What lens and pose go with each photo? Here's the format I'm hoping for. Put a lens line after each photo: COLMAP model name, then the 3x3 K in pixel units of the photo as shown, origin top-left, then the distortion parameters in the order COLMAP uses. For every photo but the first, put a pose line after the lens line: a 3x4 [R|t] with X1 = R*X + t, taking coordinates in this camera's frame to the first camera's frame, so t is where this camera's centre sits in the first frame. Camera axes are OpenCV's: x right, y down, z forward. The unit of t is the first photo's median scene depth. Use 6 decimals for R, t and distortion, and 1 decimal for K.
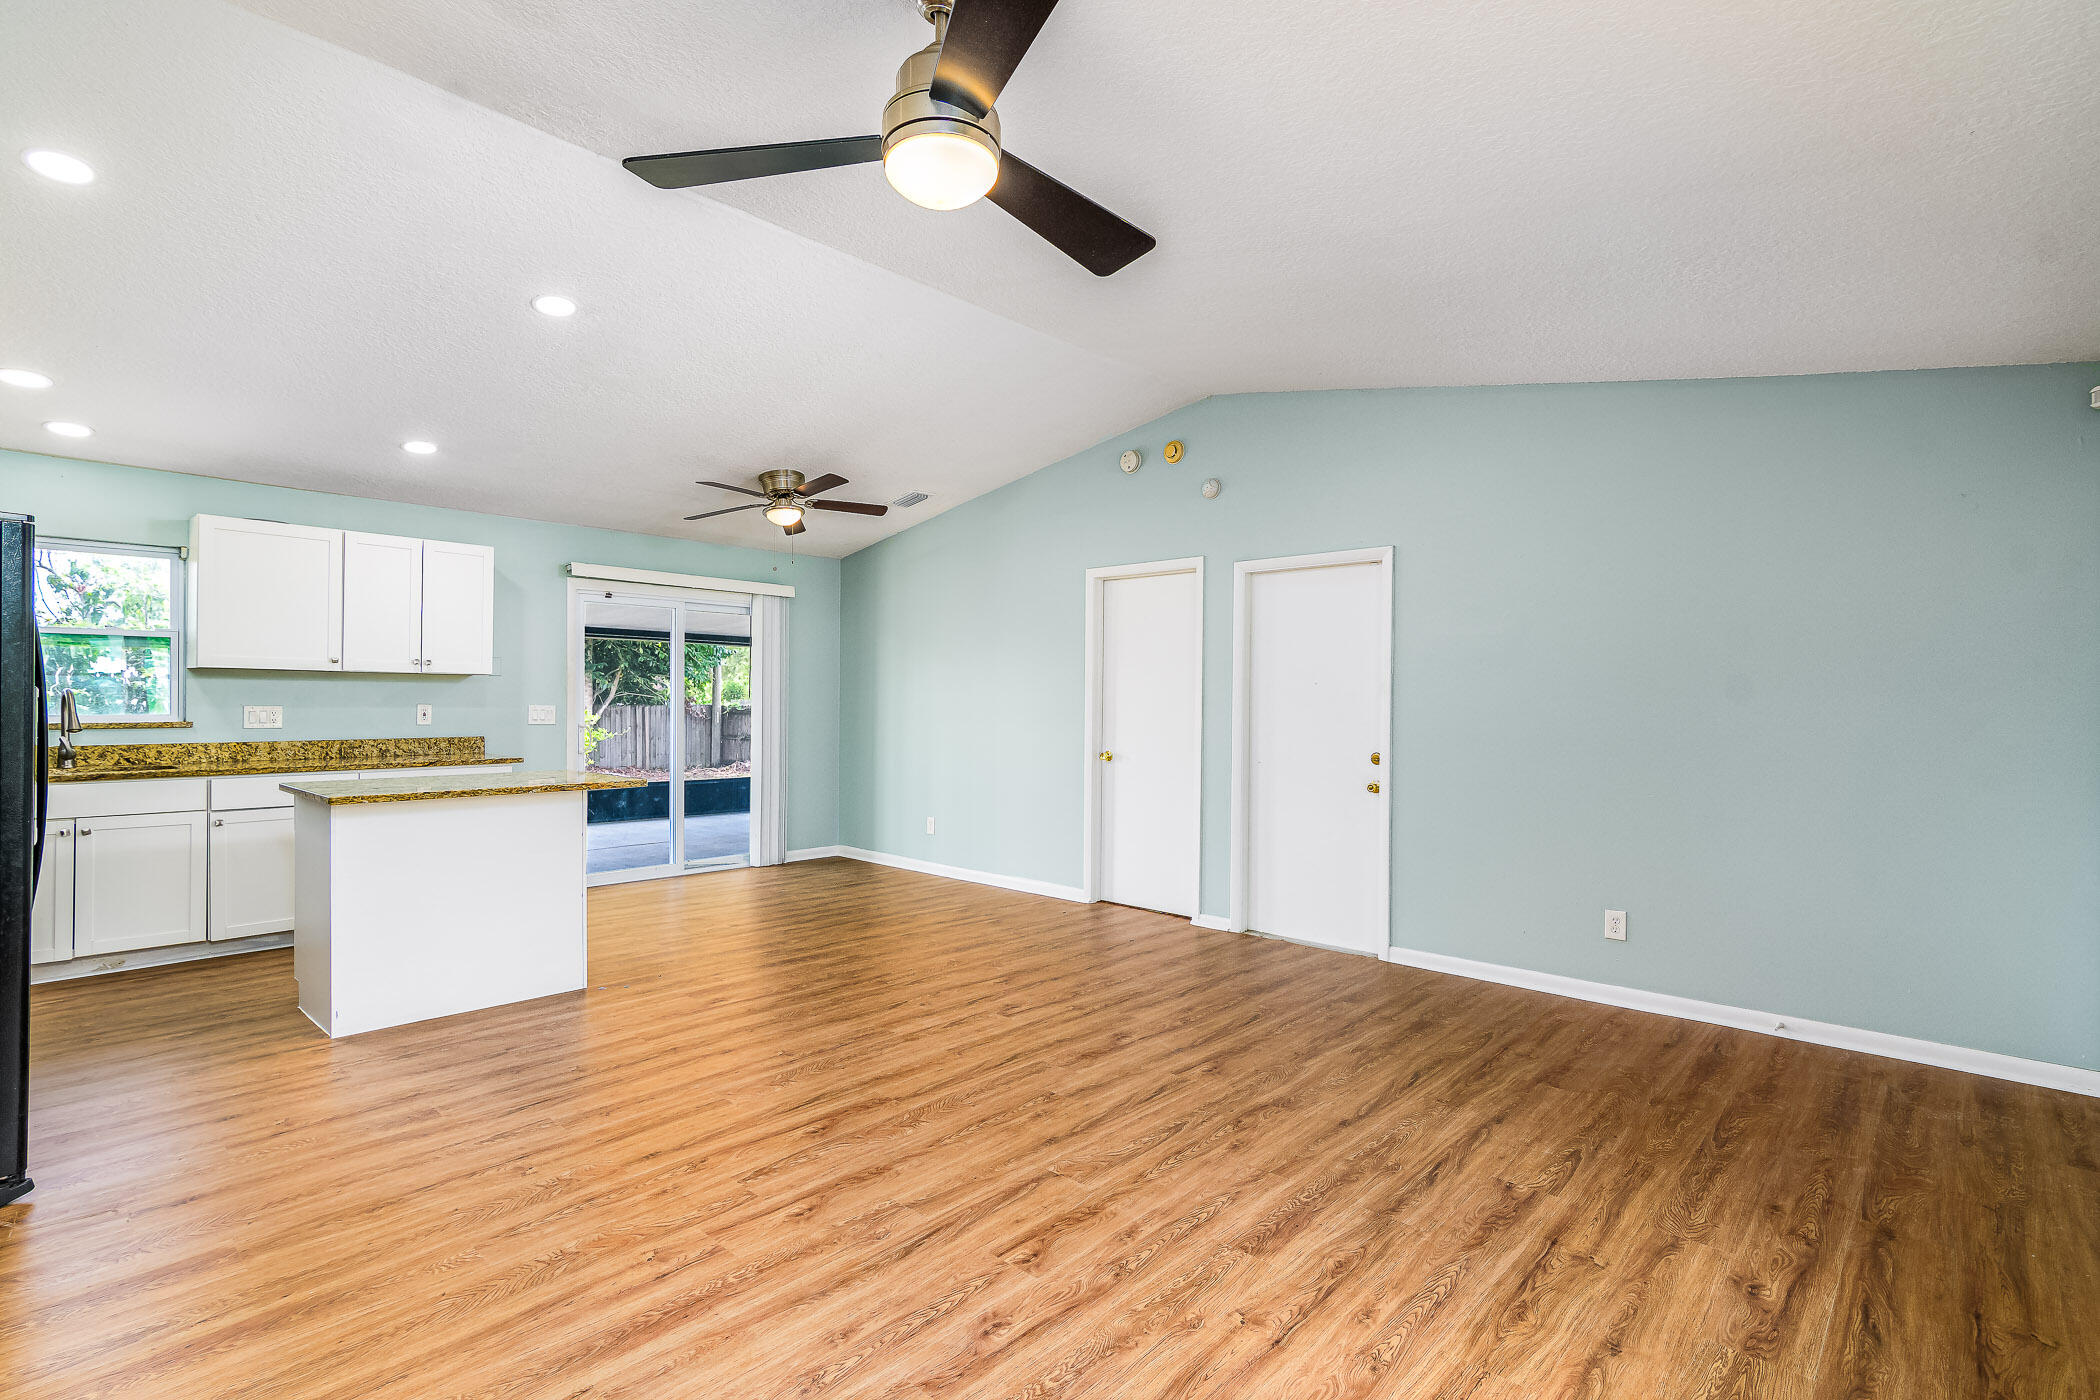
lens RADIAL K [[1009.6, 0, 1029.8], [0, 1009.6, 697.6], [0, 0, 1]] dist [0.003225, -0.000985]
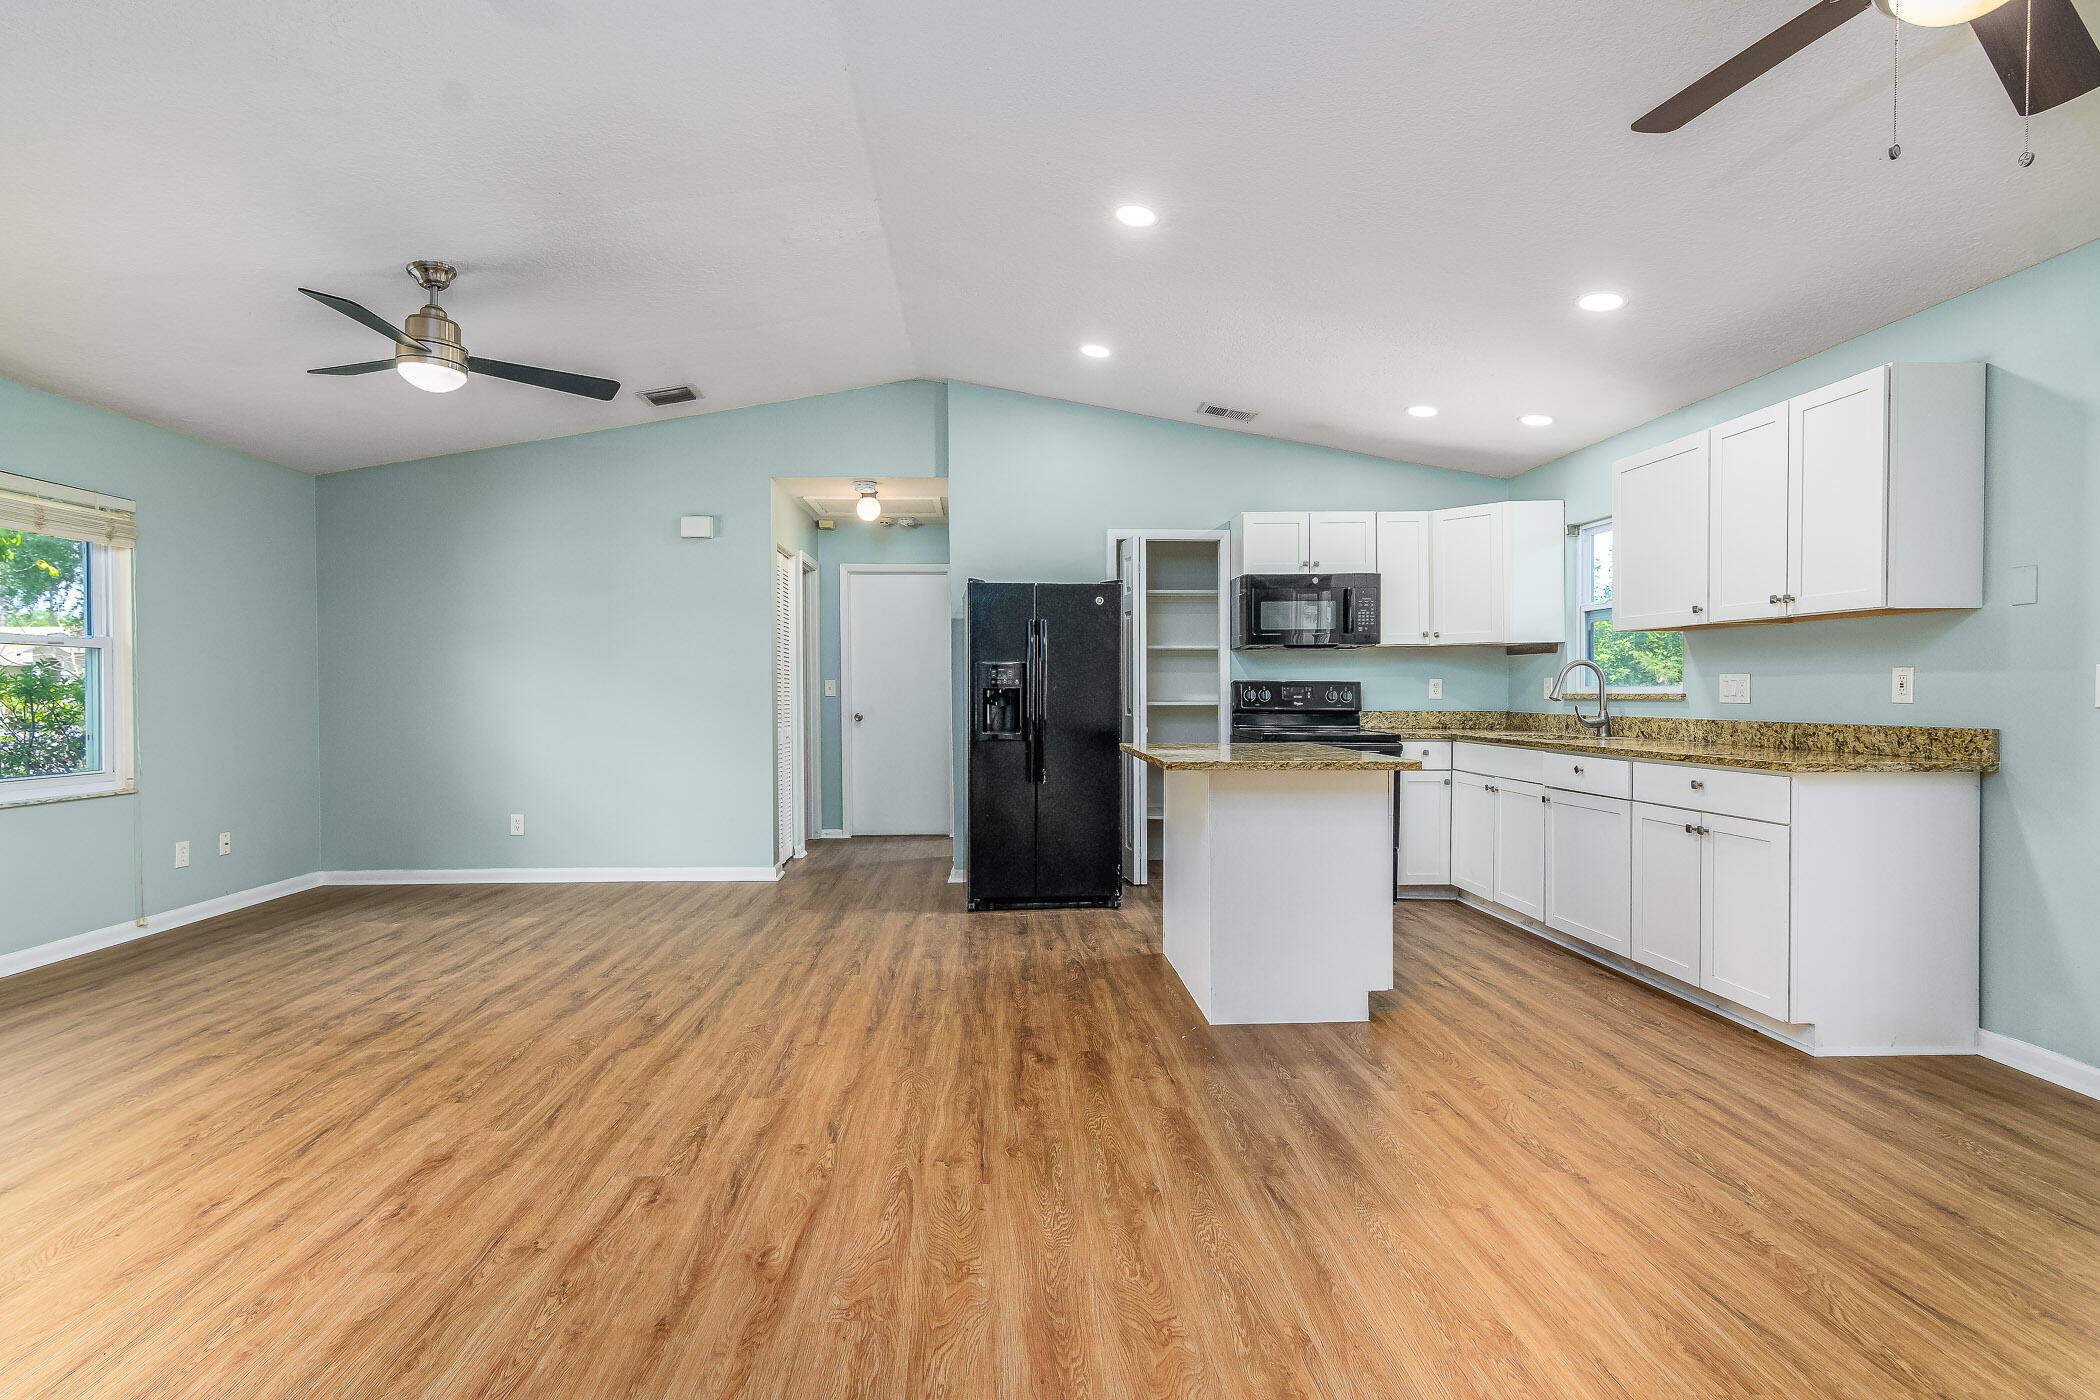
lens RADIAL K [[1009.6, 0, 1023.5], [0, 1009.6, 702.7], [0, 0, 1]] dist [0.003225, -0.000985]
pose [[-0.709387, 0.000878, -0.704818, 0.224075], [-0.002664, 0.999989, 0.003928, 0.037080], [0.704814, 0.004664, -0.709377, 1.521139]]
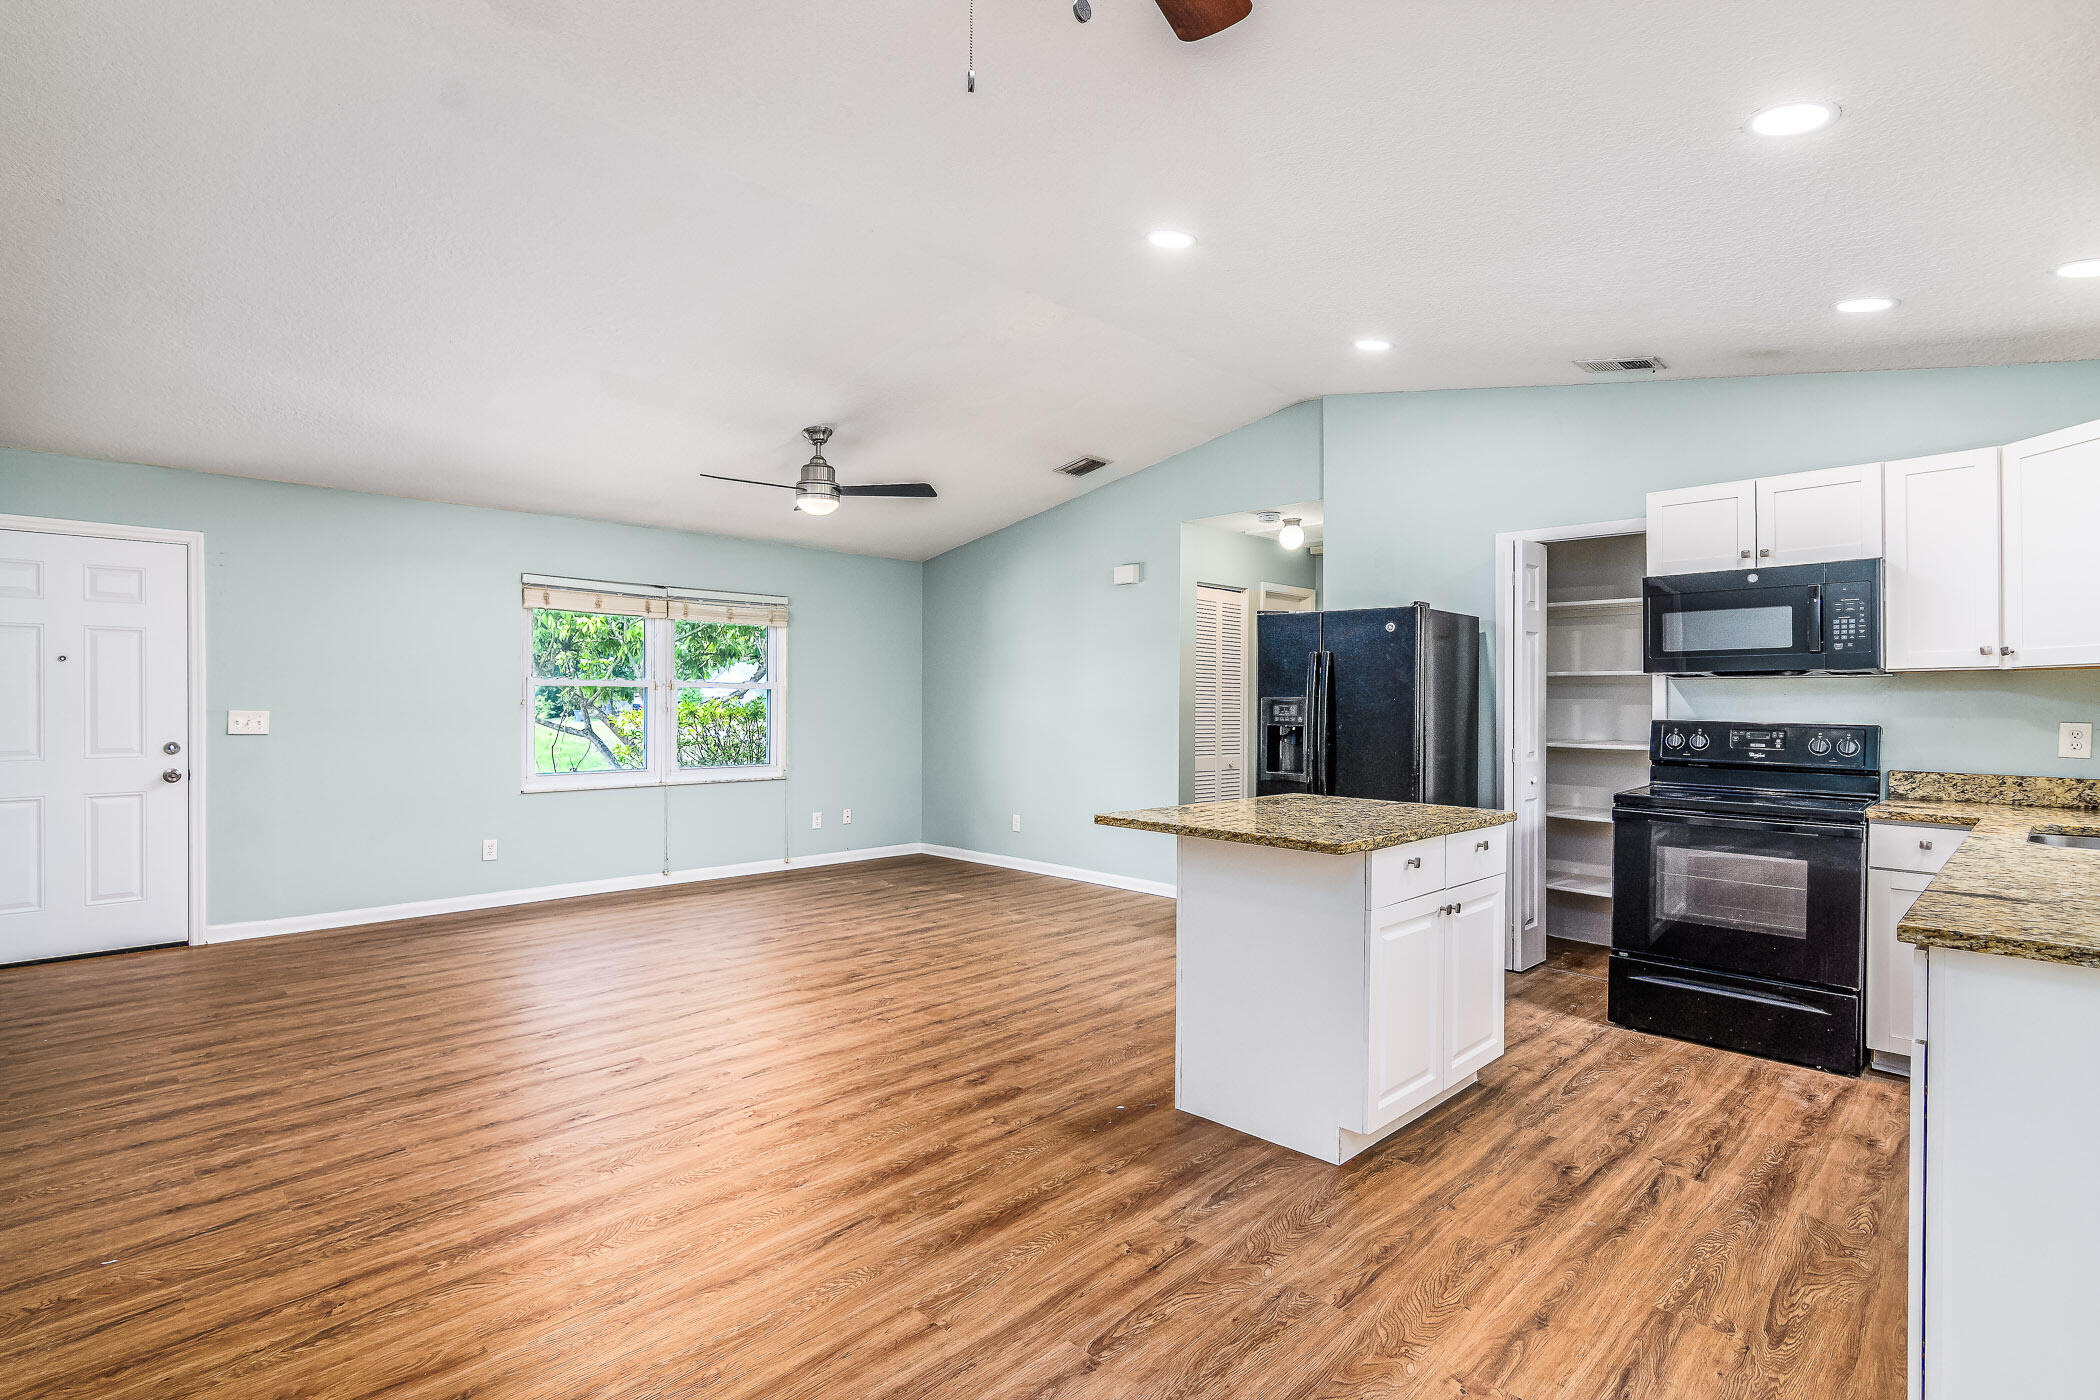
lens RADIAL K [[1009.6, 0, 1024.2], [0, 1009.6, 700.9], [0, 0, 1]] dist [0.003225, -0.000985]
pose [[-0.998550, -0.014009, 0.051971, -0.384086], [-0.014102, 0.999900, -0.001420, 0.002046], [-0.051946, -0.002151, -0.998648, 1.802593]]
